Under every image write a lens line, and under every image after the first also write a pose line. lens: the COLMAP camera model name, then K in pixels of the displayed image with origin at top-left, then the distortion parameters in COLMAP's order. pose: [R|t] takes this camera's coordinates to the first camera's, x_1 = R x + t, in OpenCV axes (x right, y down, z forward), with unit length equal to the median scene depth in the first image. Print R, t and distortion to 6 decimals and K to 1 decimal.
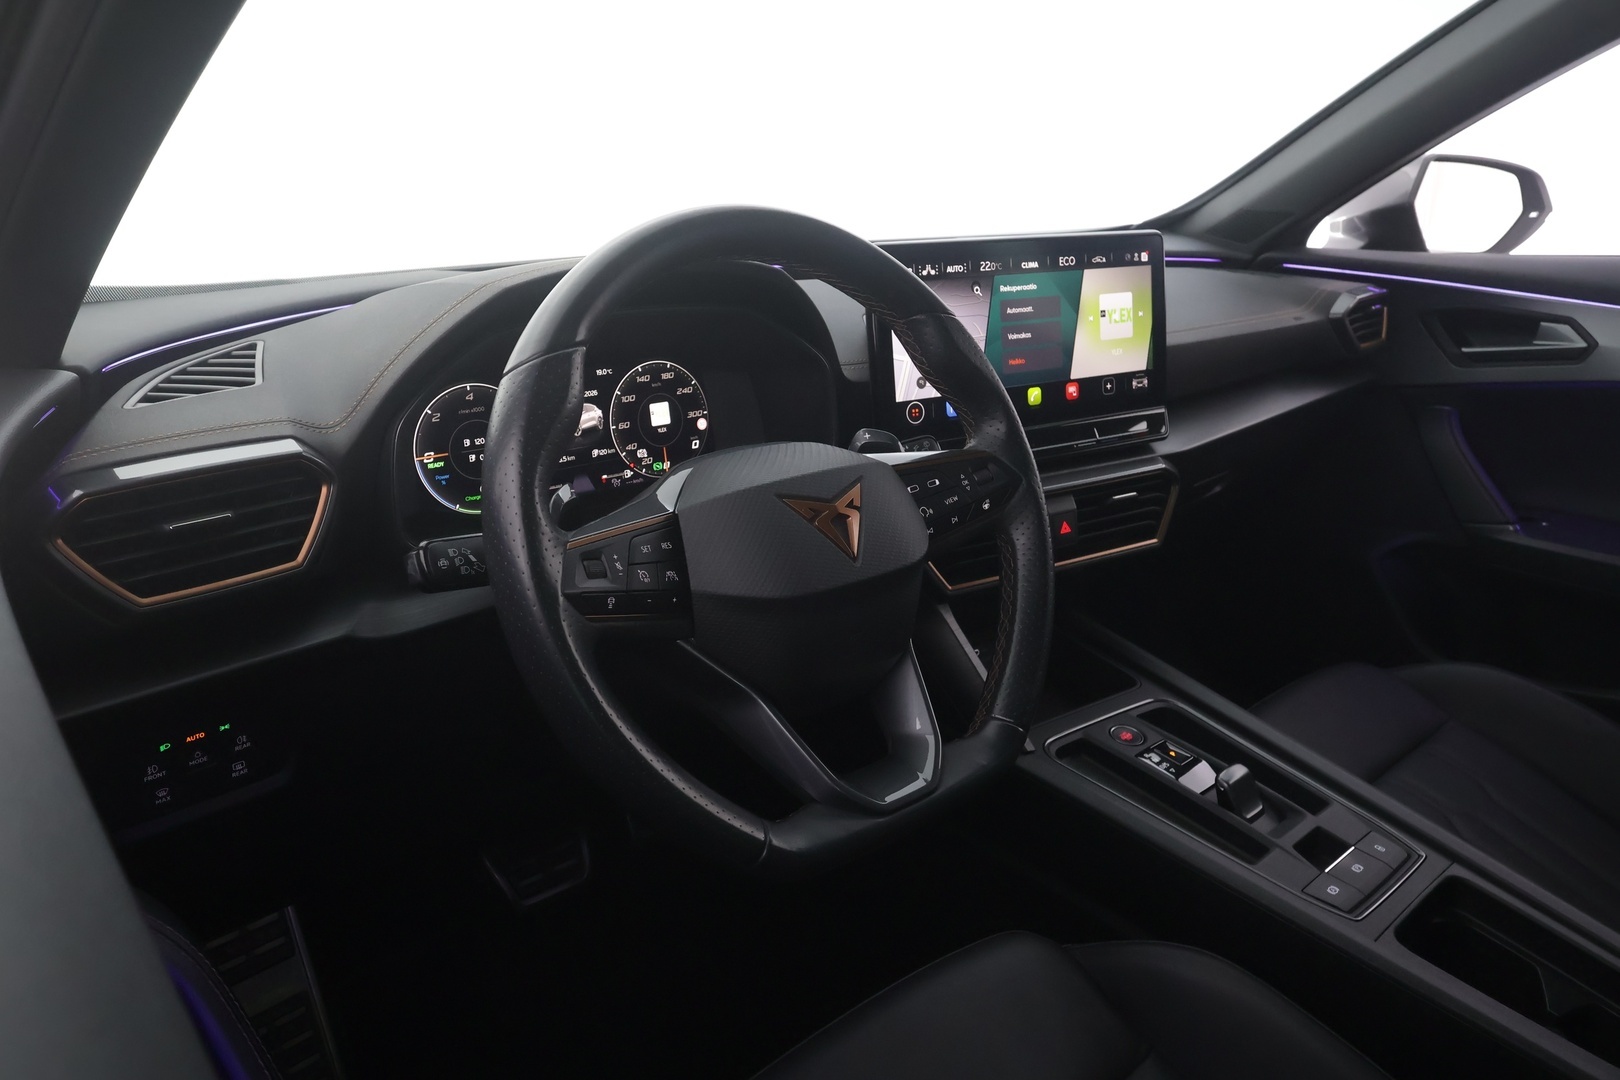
lens RADIAL K [[1107.6, 0, 807.1], [0, 1107.6, 540.6], [0, 0, 1]] dist [0.004036, 0.003908]
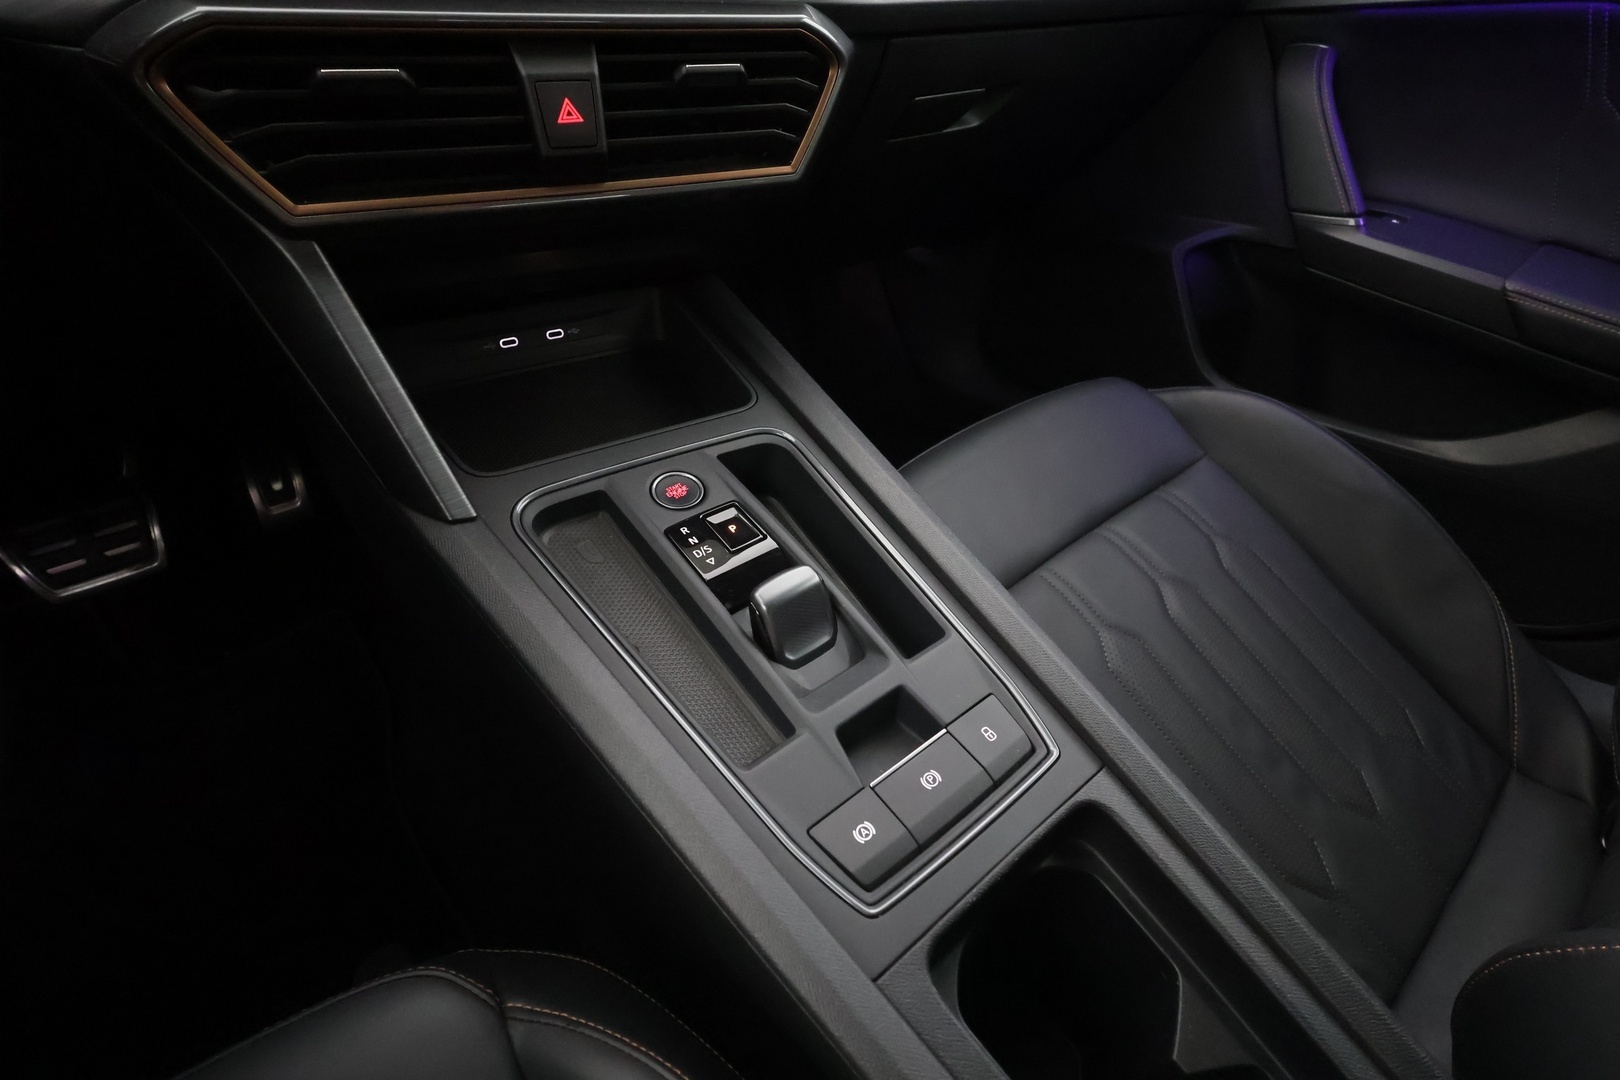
lens RADIAL K [[741.9, 0, 809.3], [0, 741.9, 541.8], [0, 0, 1]] dist [-0.000081, -0.000310]
pose [[0.996807, 0.075706, 0.025379, 0.378154], [-0.079599, 0.917166, 0.390476, 0.031358], [0.006284, -0.391249, 0.920263, 0.631461]]
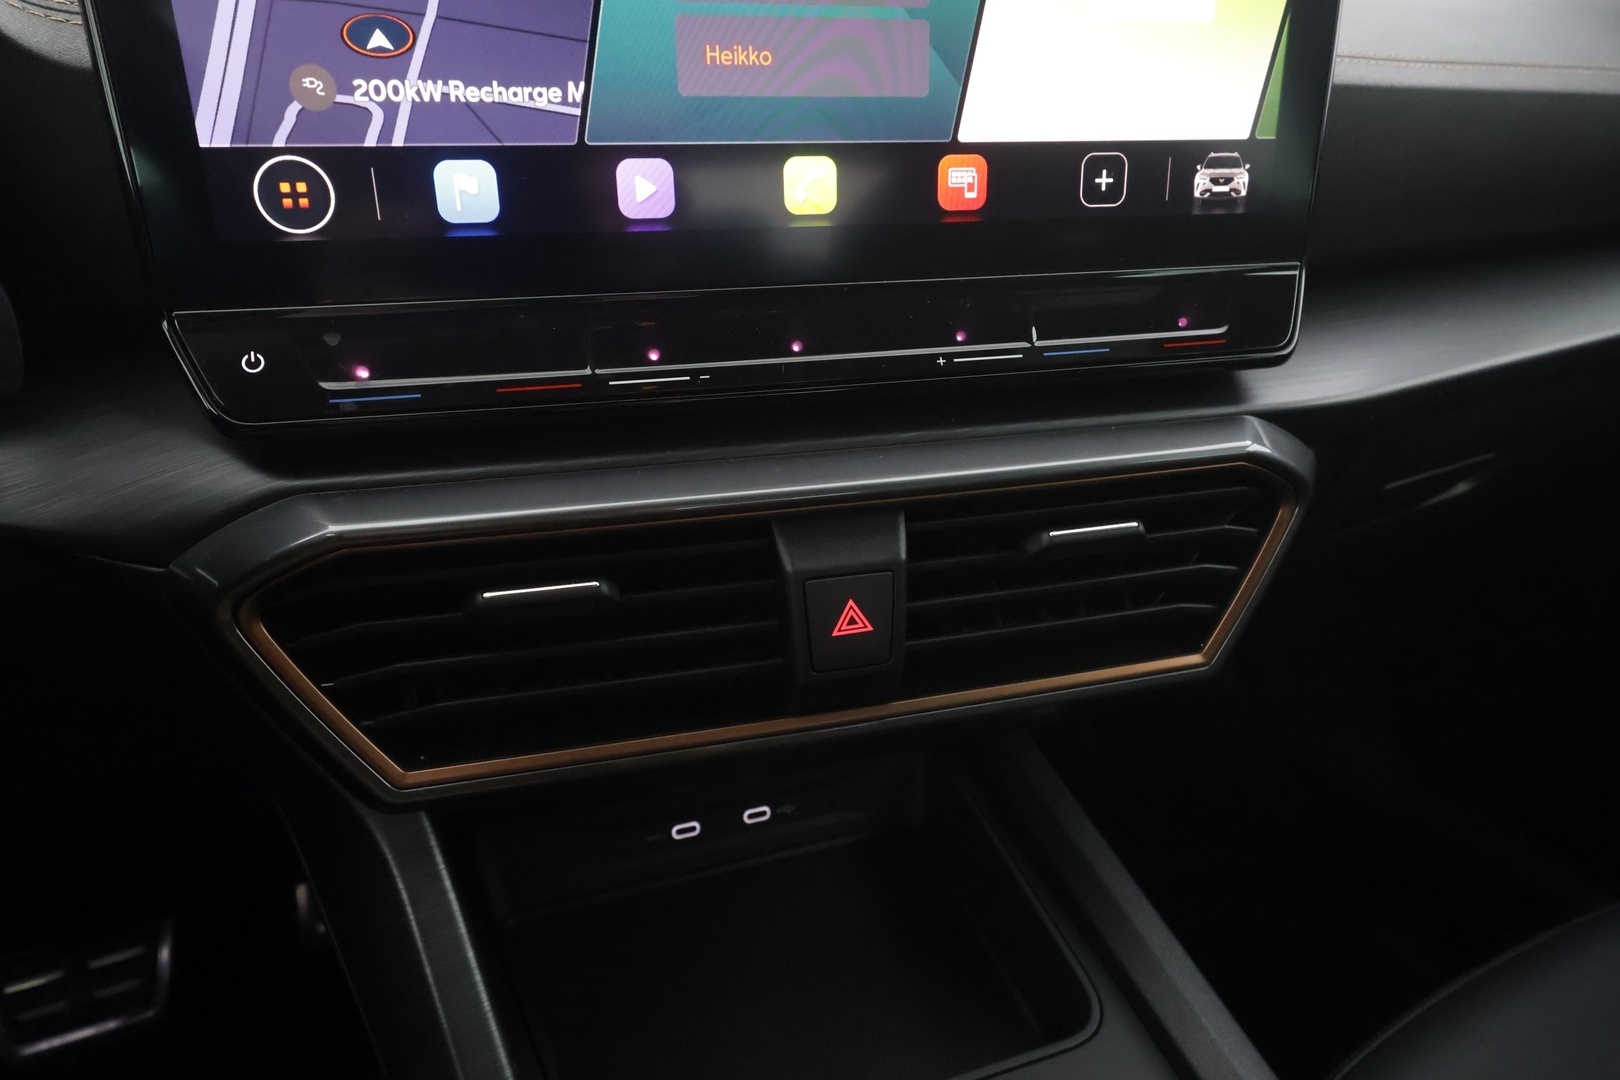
lens RADIAL K [[1032.0, 0, 814.2], [0, 1032.0, 532.9], [0, 0, 1]] dist [-0.000689, -0.002937]
pose [[0.965250, 0.133720, -0.224527, 0.304319], [-0.104399, 0.984945, 0.137781, -0.080154], [0.239570, -0.109553, 0.964678, 0.764015]]
